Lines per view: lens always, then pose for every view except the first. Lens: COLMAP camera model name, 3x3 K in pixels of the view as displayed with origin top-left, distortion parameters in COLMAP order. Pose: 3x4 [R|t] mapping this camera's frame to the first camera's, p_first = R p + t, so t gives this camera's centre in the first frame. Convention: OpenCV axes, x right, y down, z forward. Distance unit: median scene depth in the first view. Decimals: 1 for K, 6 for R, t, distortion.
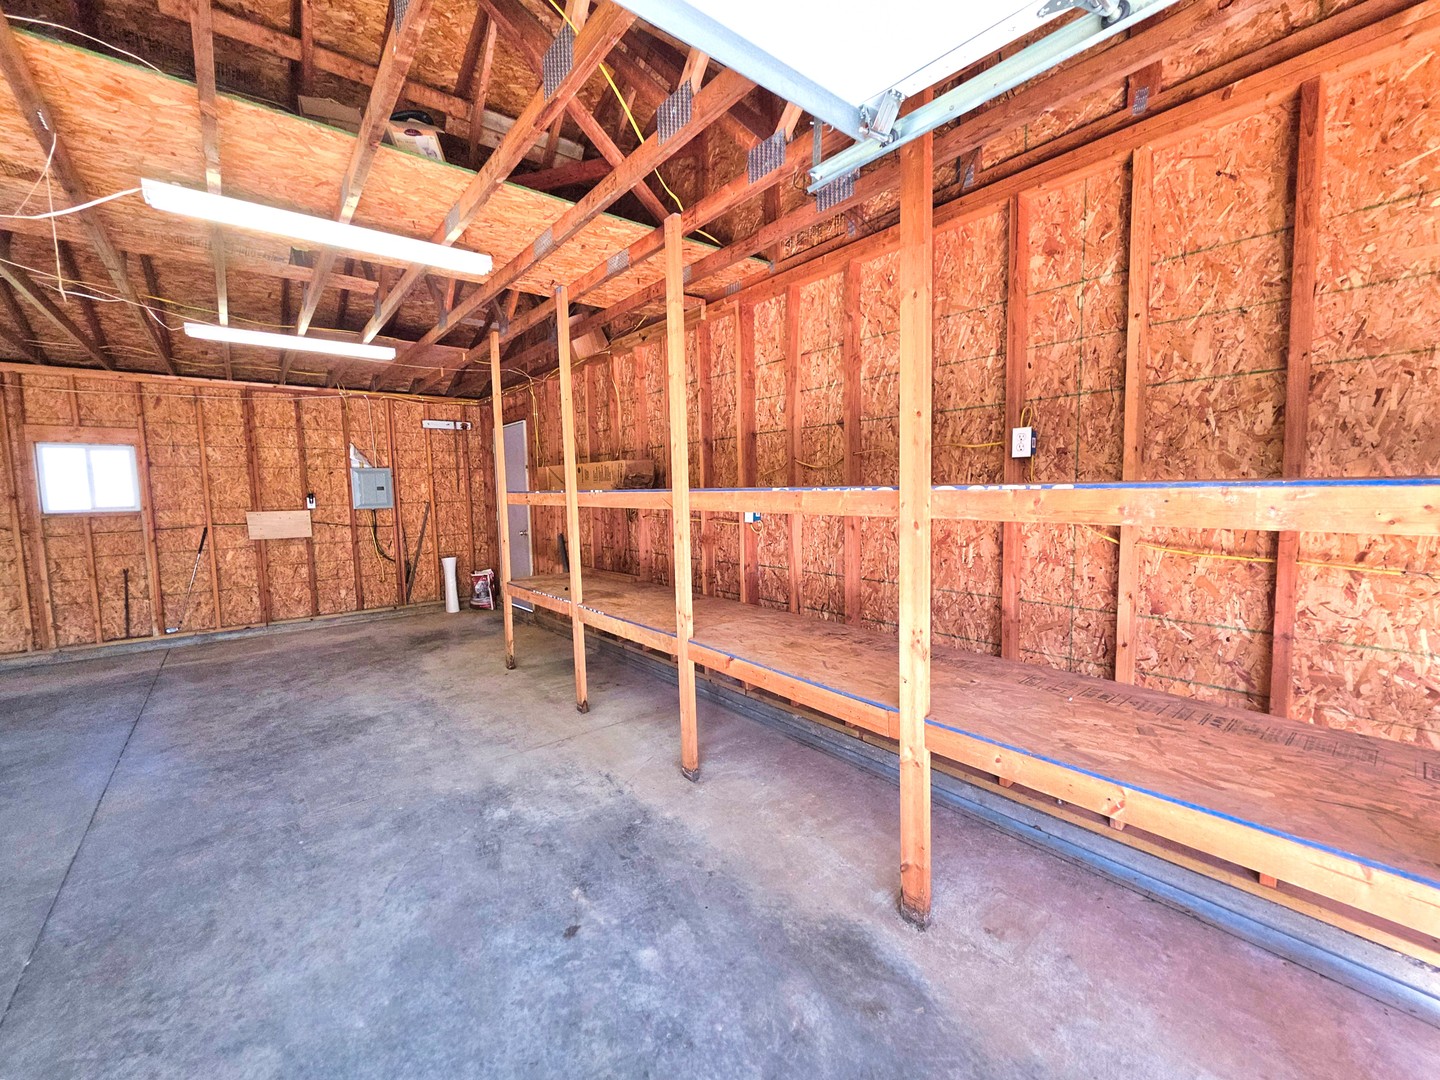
lens RADIAL K [[584.2, 0, 720.0], [0, 584.2, 540.0], [0, 0, 1]] dist [0.001590, -0.000030]
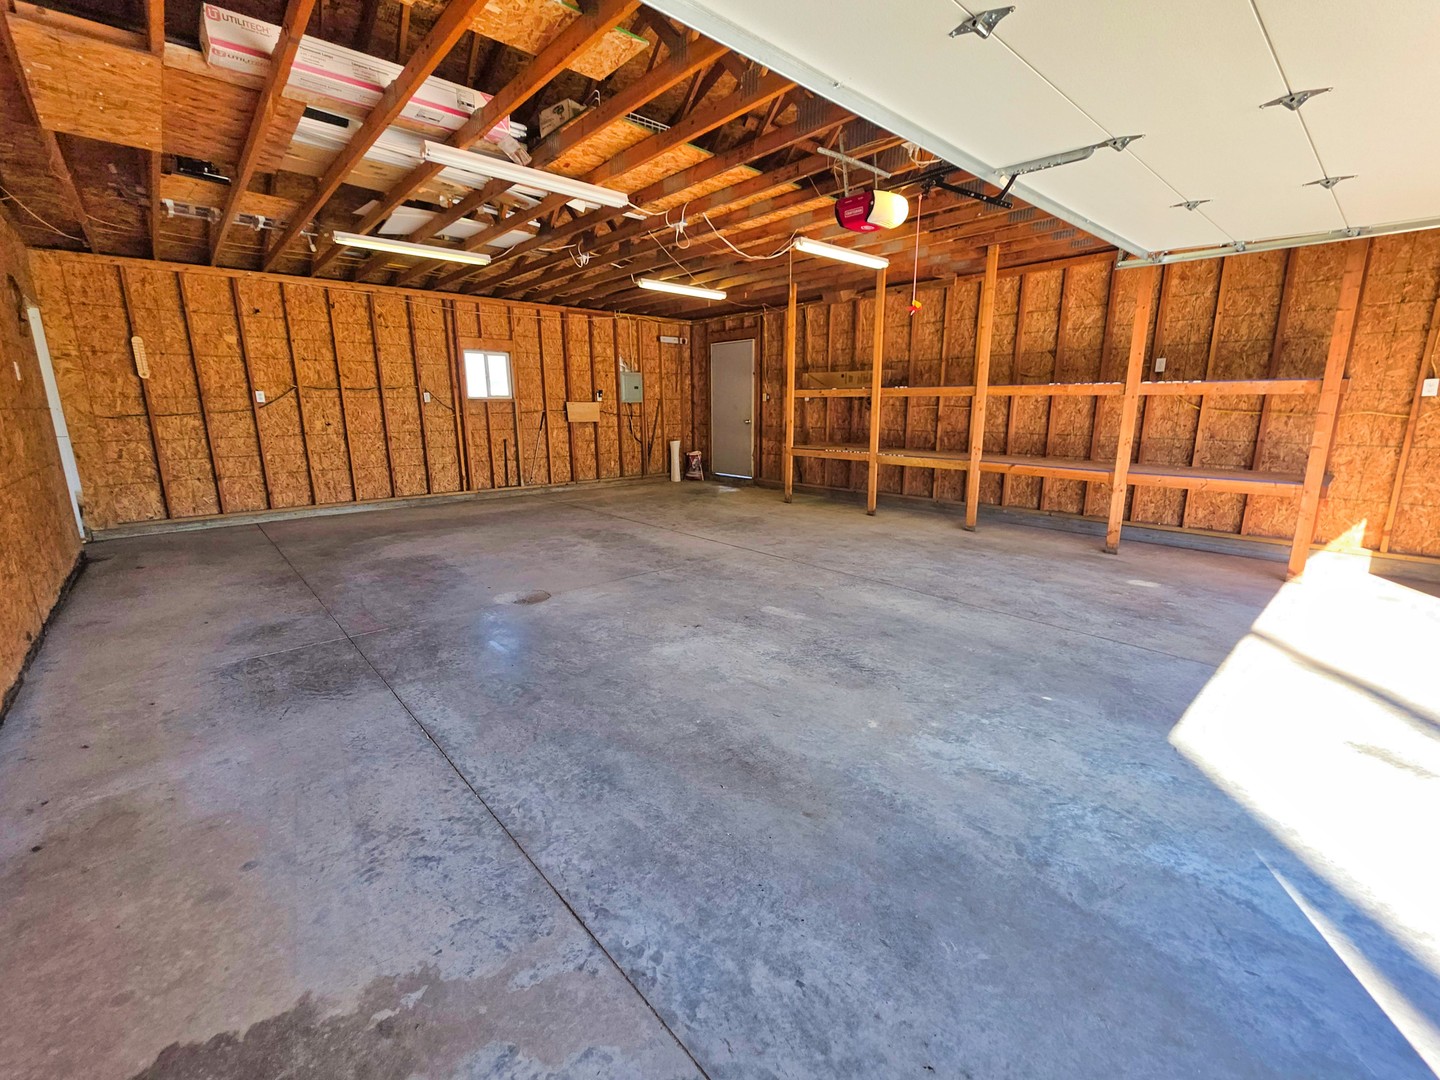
lens RADIAL K [[604.5, 0, 725.0], [0, 604.5, 537.9], [0, 0, 1]] dist [0.000383, -0.000184]
pose [[0.999003, 0.008344, 0.043845, -0.497009], [-0.013989, 0.991407, 0.130065, 0.084692], [-0.042383, -0.130549, 0.990536, -0.524713]]
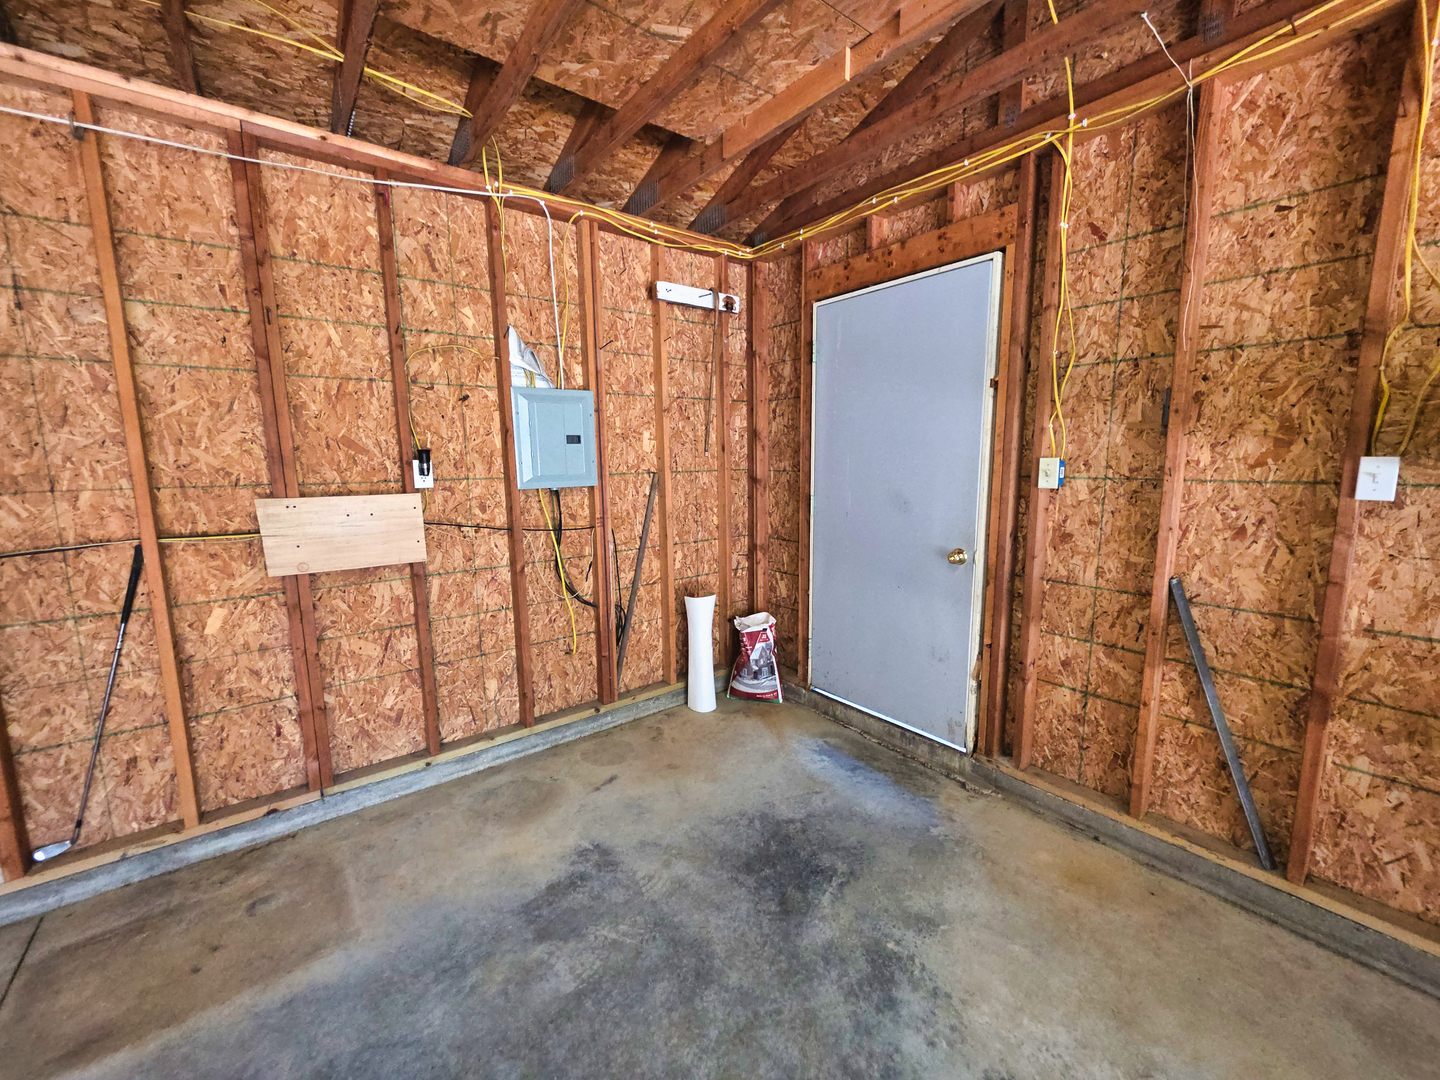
lens RADIAL K [[578.4, 0, 724.4], [0, 578.4, 541.3], [0, 0, 1]] dist [-0.000362, -0.000244]
pose [[0.999599, 0.014913, -0.024064, -0.530774], [-0.013350, 0.997870, 0.063848, -0.049689], [0.024965, -0.063502, 0.997669, 0.672913]]
